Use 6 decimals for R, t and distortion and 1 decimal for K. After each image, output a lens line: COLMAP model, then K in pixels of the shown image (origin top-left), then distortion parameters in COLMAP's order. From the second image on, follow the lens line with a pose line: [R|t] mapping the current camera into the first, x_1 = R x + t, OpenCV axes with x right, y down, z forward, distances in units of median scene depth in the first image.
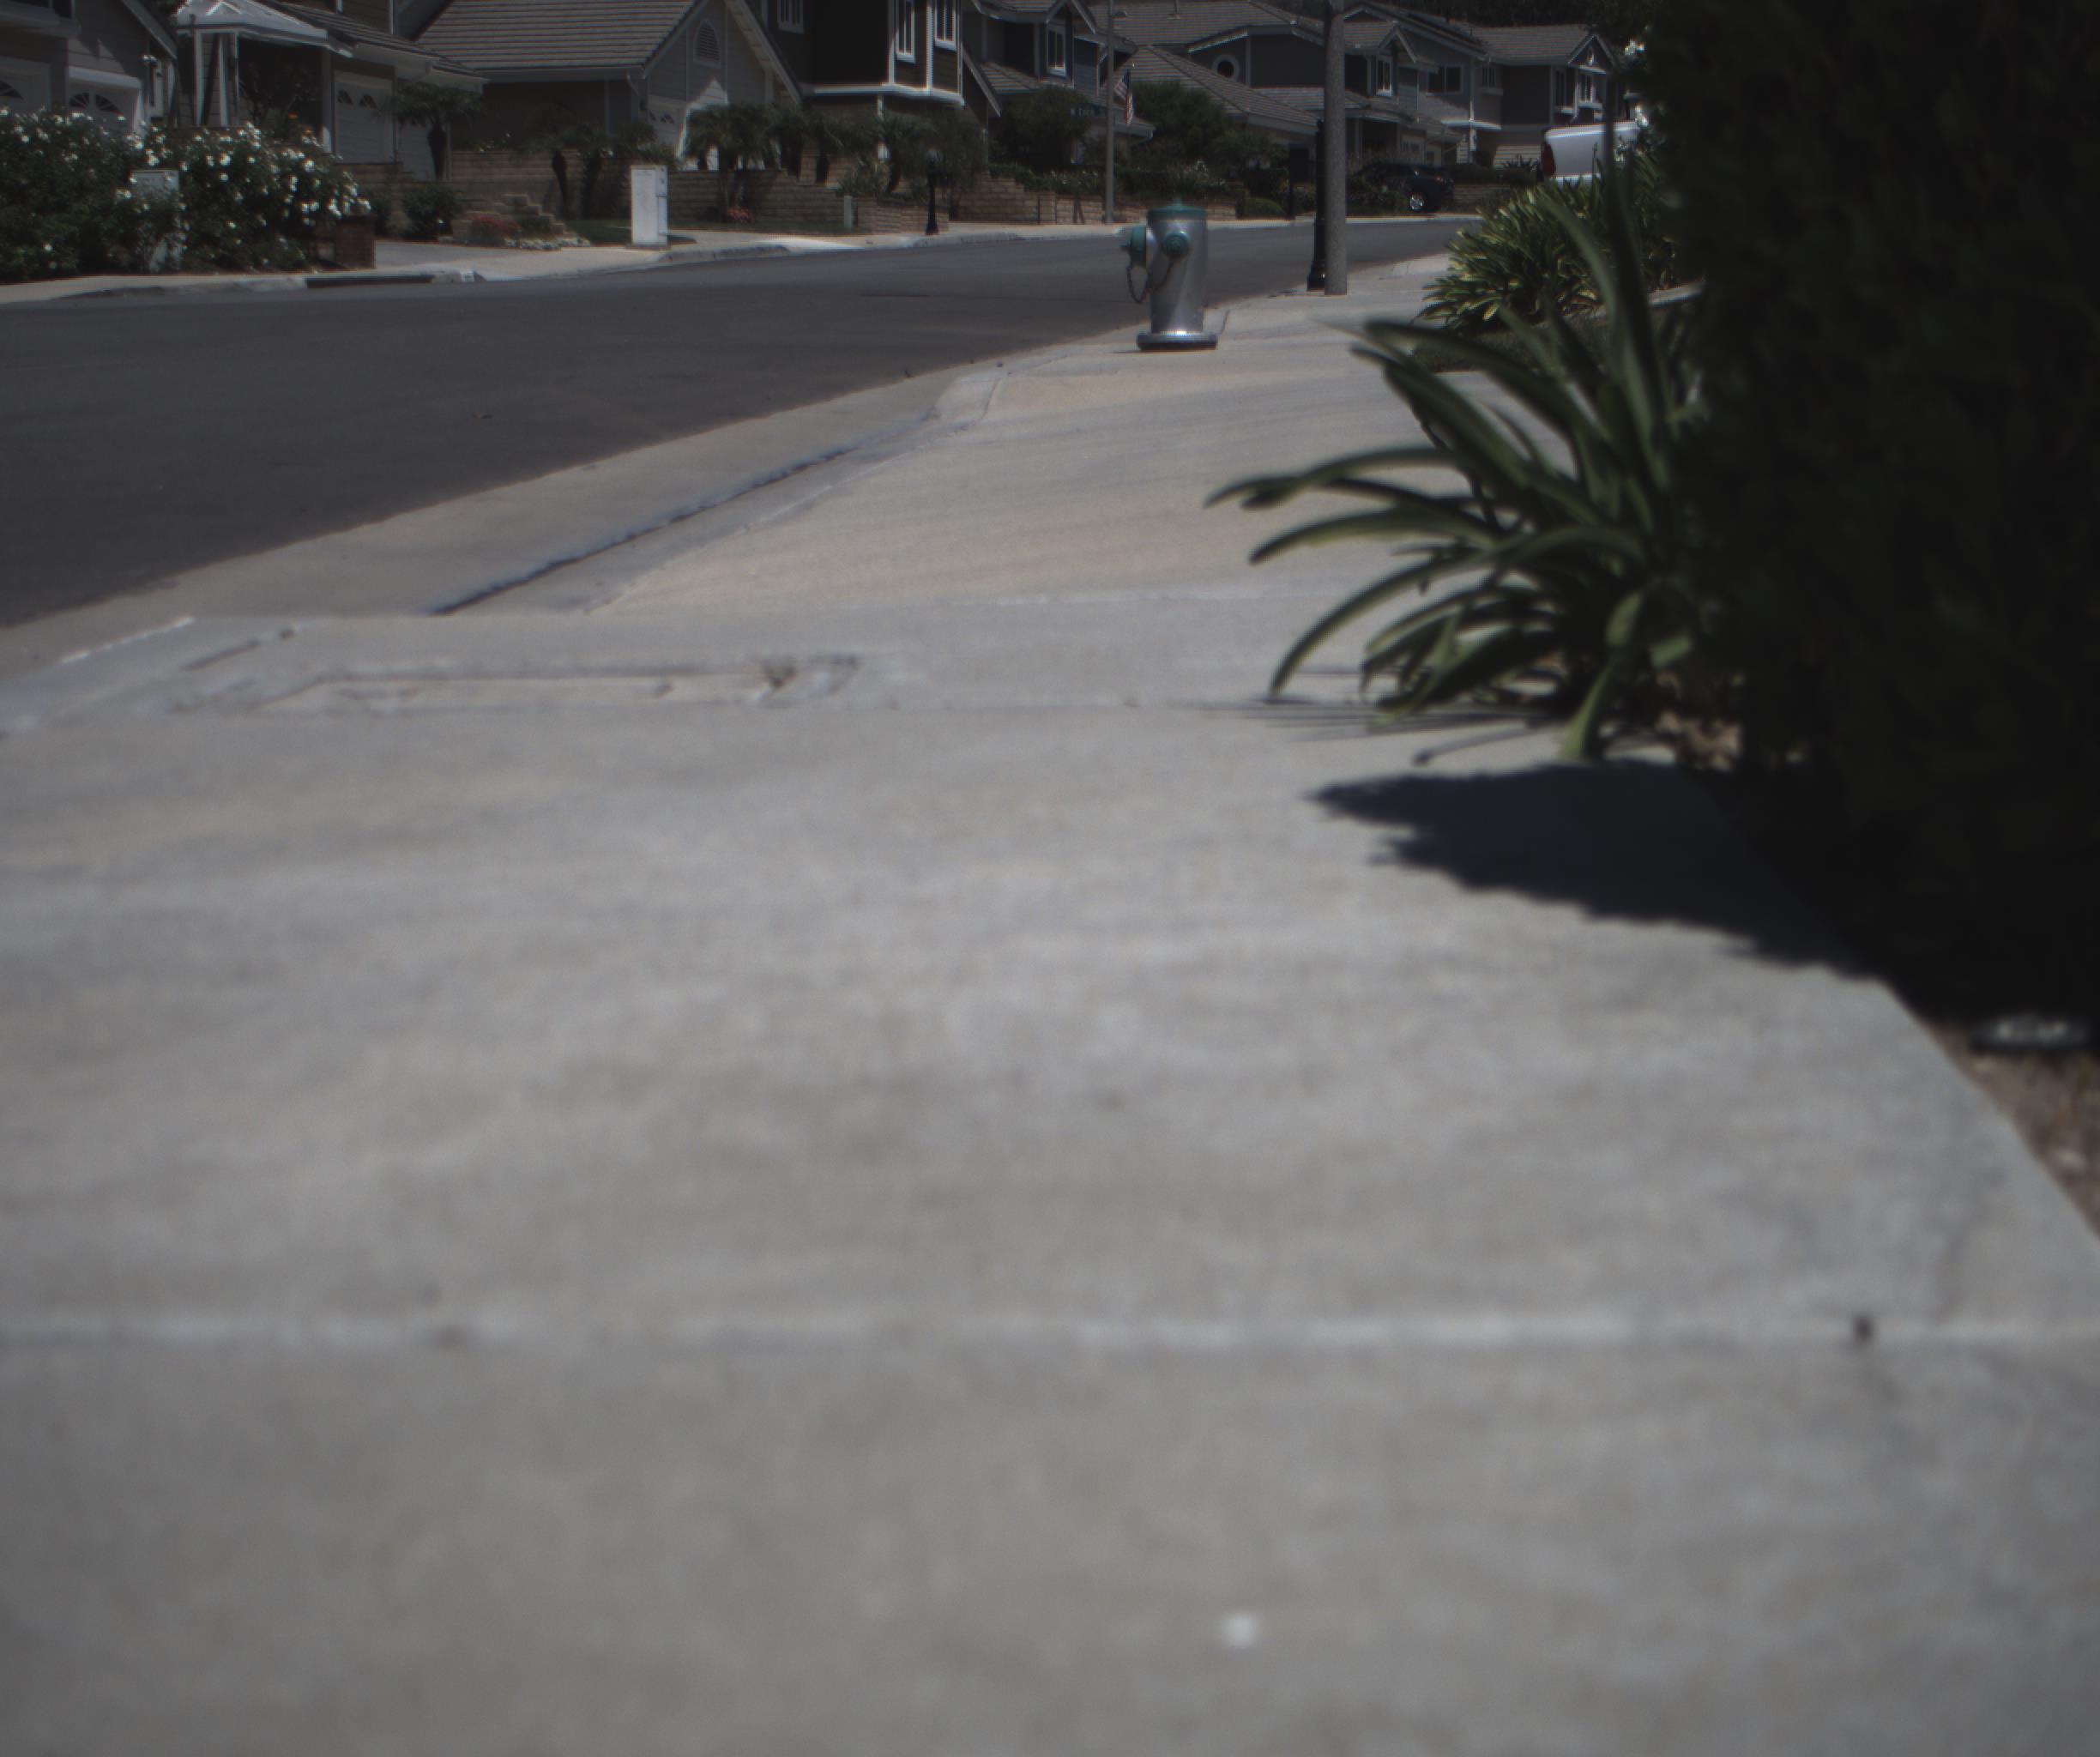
lens RADIAL K [[3903.1, 0, 1035.6], [0, 3903.1, 851.7], [0, 0, 1]] dist [-0.183728, 0.922124]
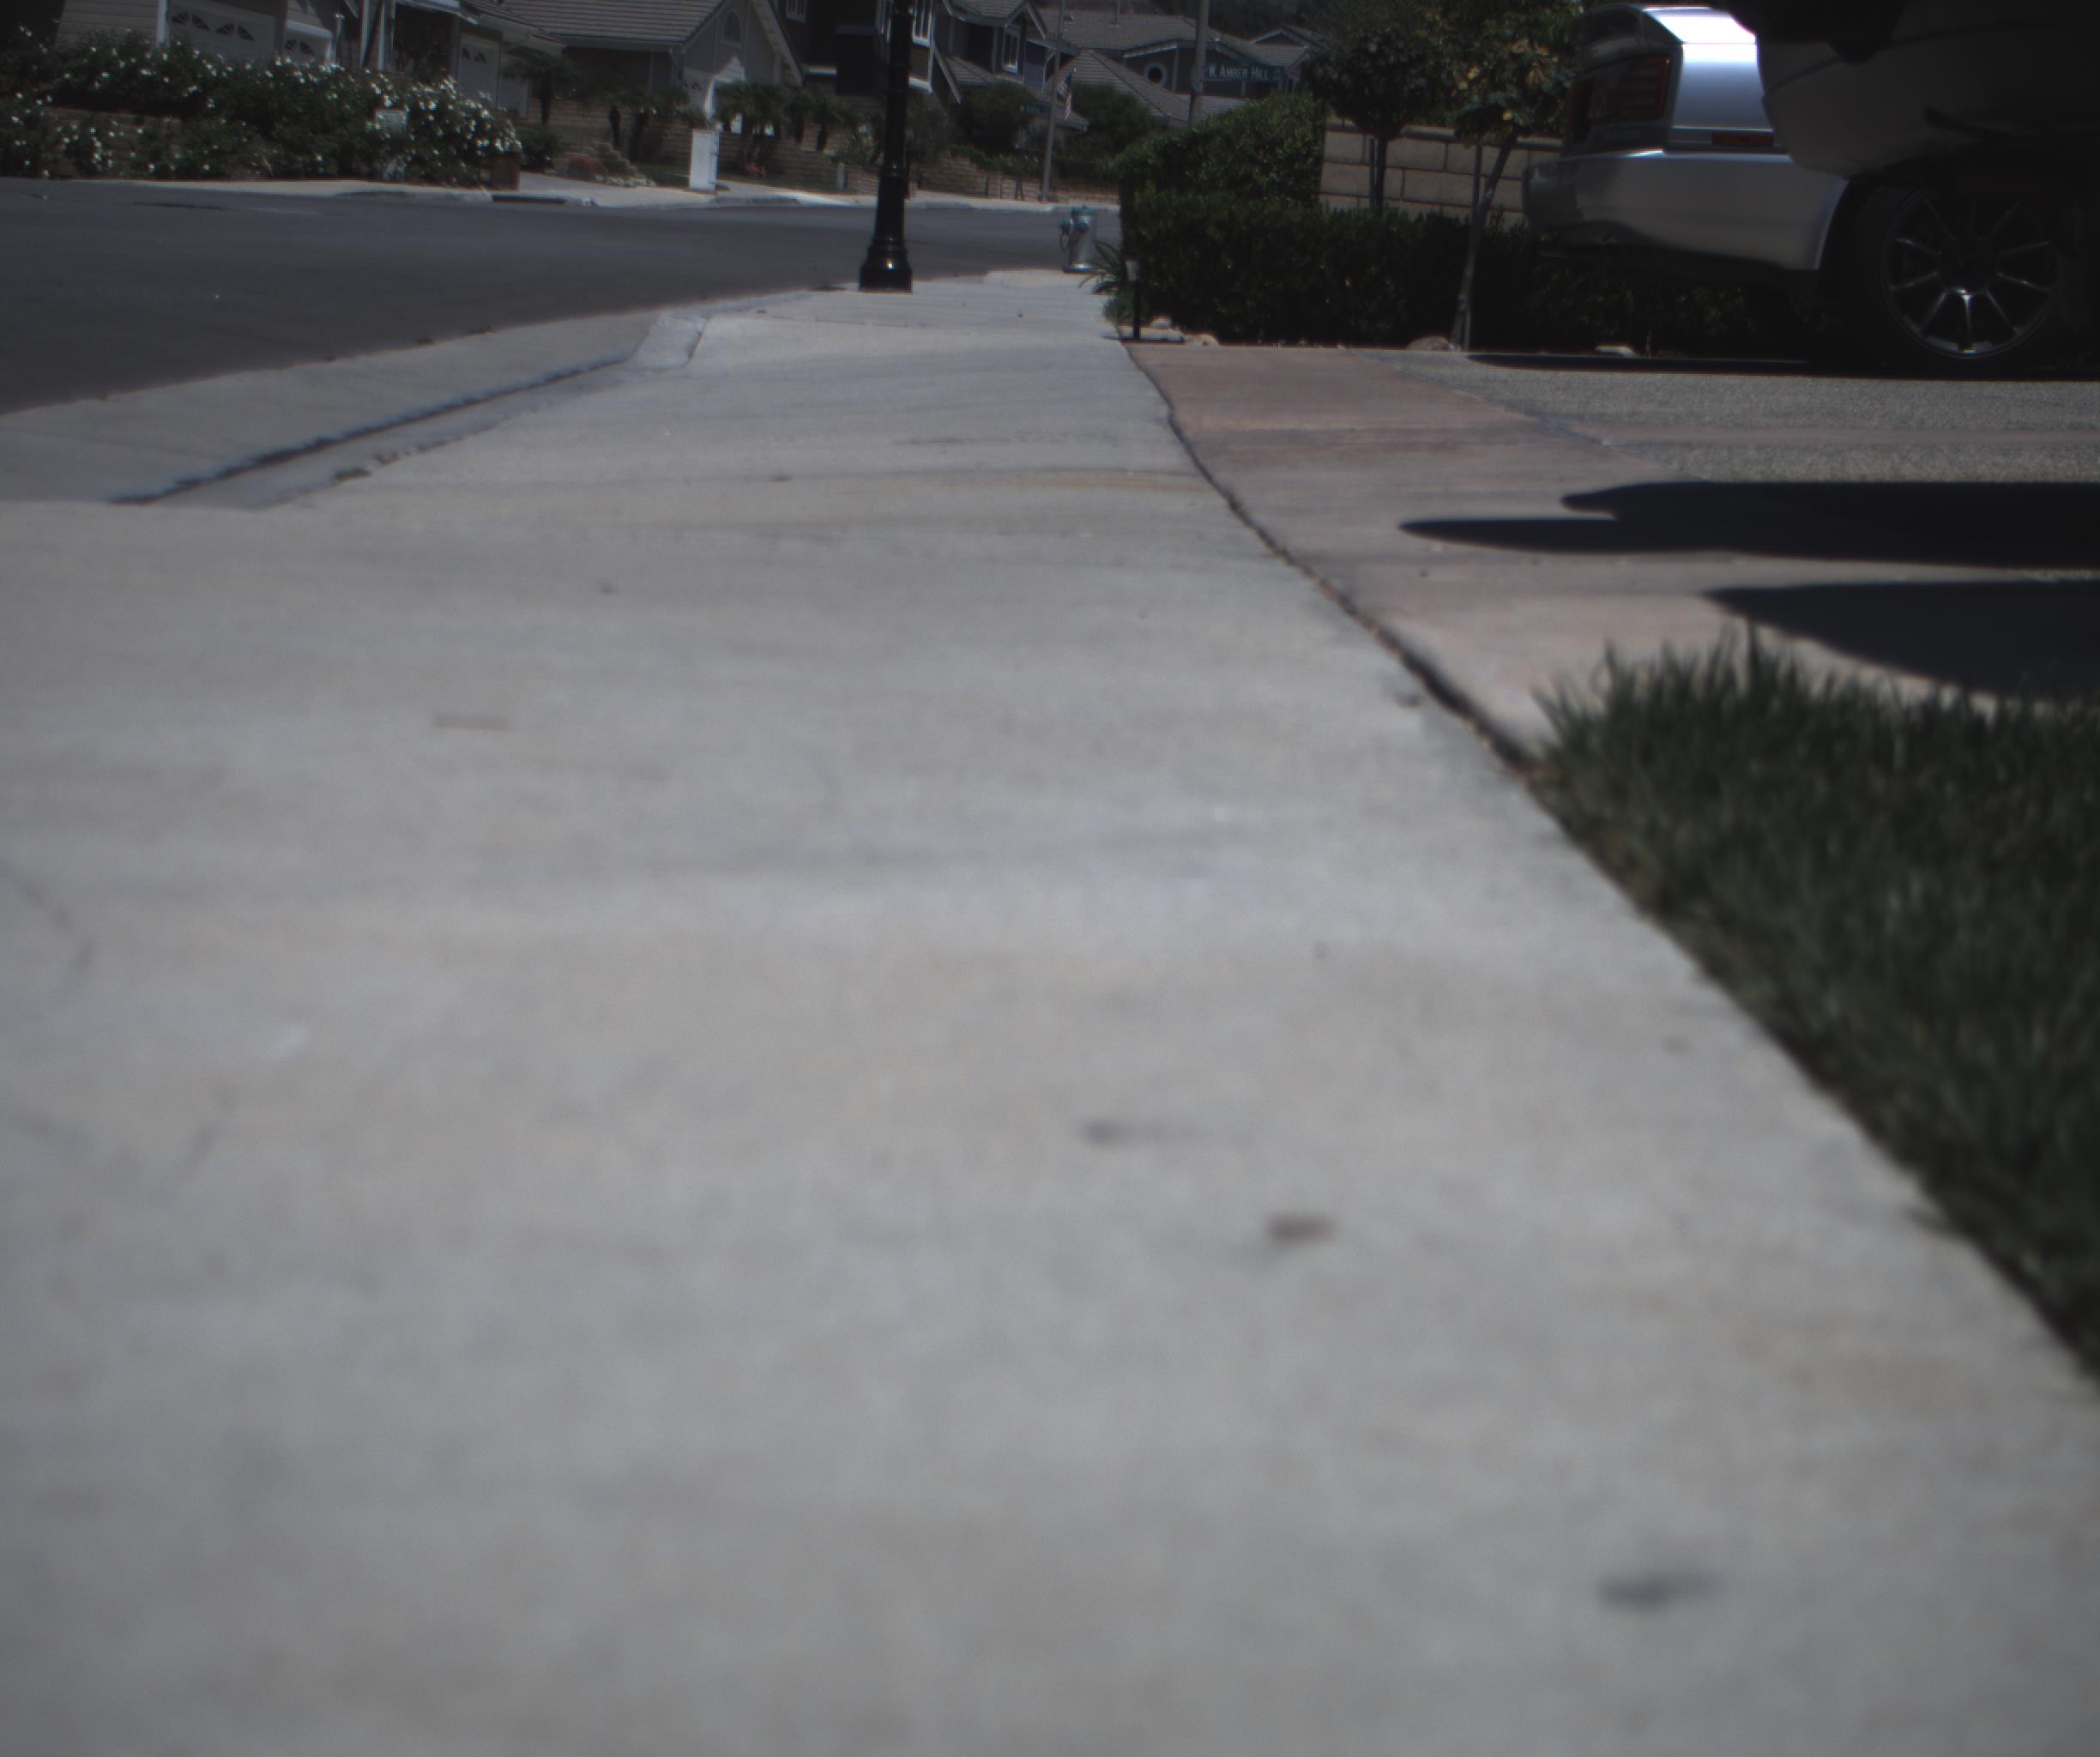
lens RADIAL K [[3903.1, 0, 1035.6], [0, 3903.1, 851.7], [0, 0, 1]] dist [-0.183728, 0.922124]
pose [[0.995870, 0.084801, 0.032426, -0.008234], [-0.085053, 0.996355, 0.006467, 0.047431], [-0.031759, -0.009199, 0.999453, -0.309005]]
